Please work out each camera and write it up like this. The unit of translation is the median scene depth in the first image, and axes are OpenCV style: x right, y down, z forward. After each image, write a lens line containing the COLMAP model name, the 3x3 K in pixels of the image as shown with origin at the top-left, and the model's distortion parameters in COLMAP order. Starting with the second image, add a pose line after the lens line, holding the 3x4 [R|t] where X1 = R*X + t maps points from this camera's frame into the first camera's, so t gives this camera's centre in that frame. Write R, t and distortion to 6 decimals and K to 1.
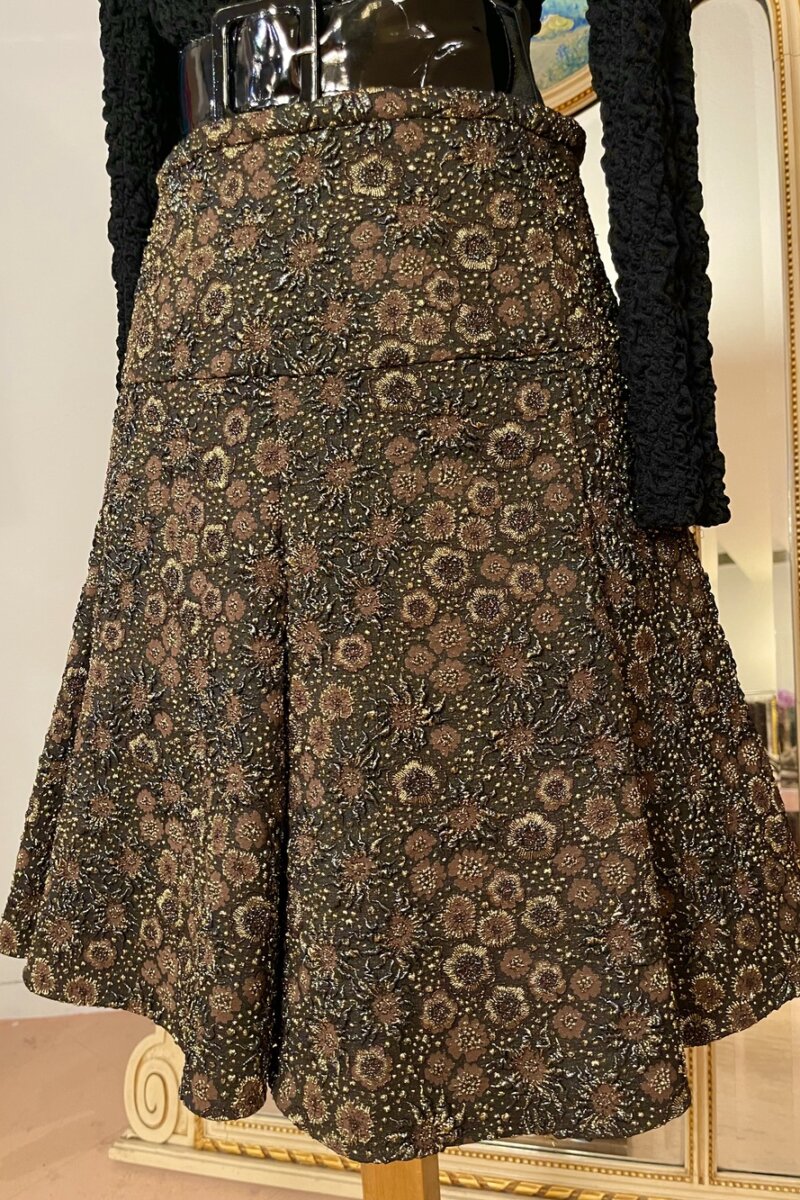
lens RADIAL K [[861.5, 0, 400.0], [0, 861.5, 600.0], [0, 0, 1]] dist [0.108746, -0.000217]
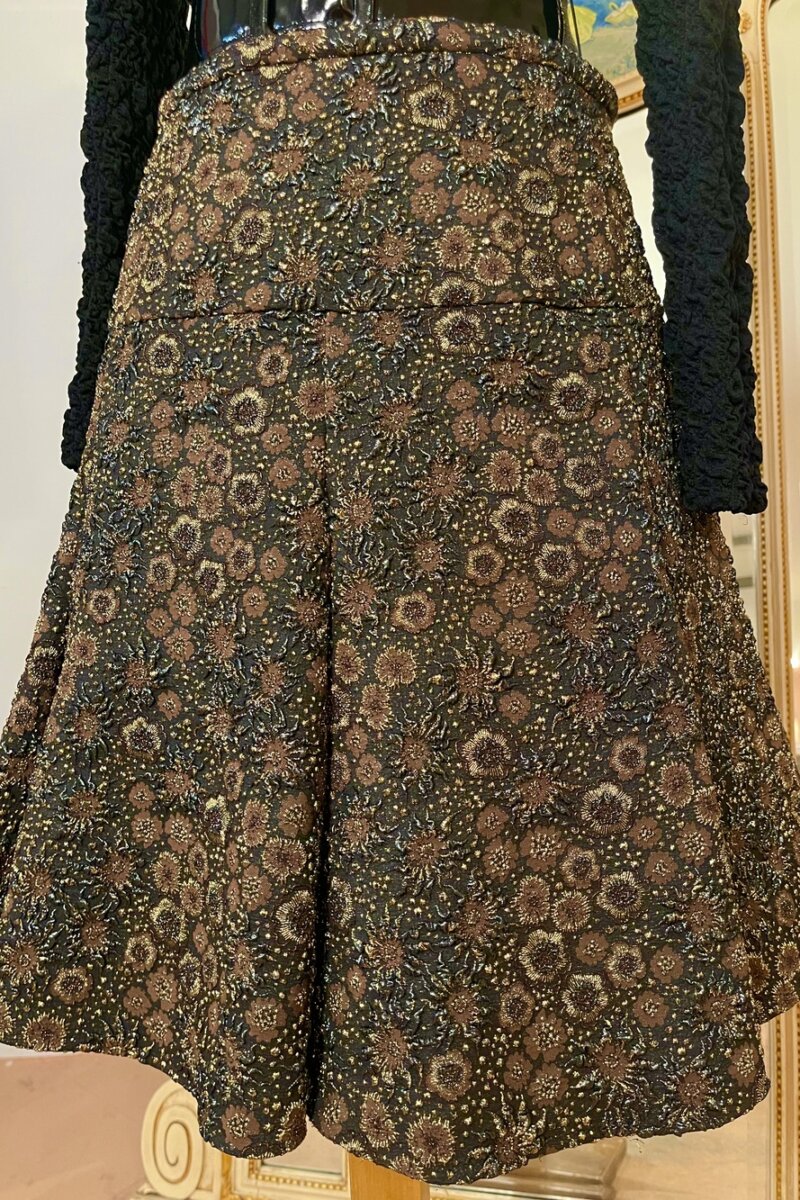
lens RADIAL K [[861.9, 0, 398.0], [0, 861.9, 592.5], [0, 0, 1]] dist [0.089151, 0.002970]
pose [[0.983145, 0.010990, 0.182495, -0.234225], [-0.000058, 0.998210, -0.059800, 0.093623], [-0.182826, 0.058782, 0.981386, 0.109045]]
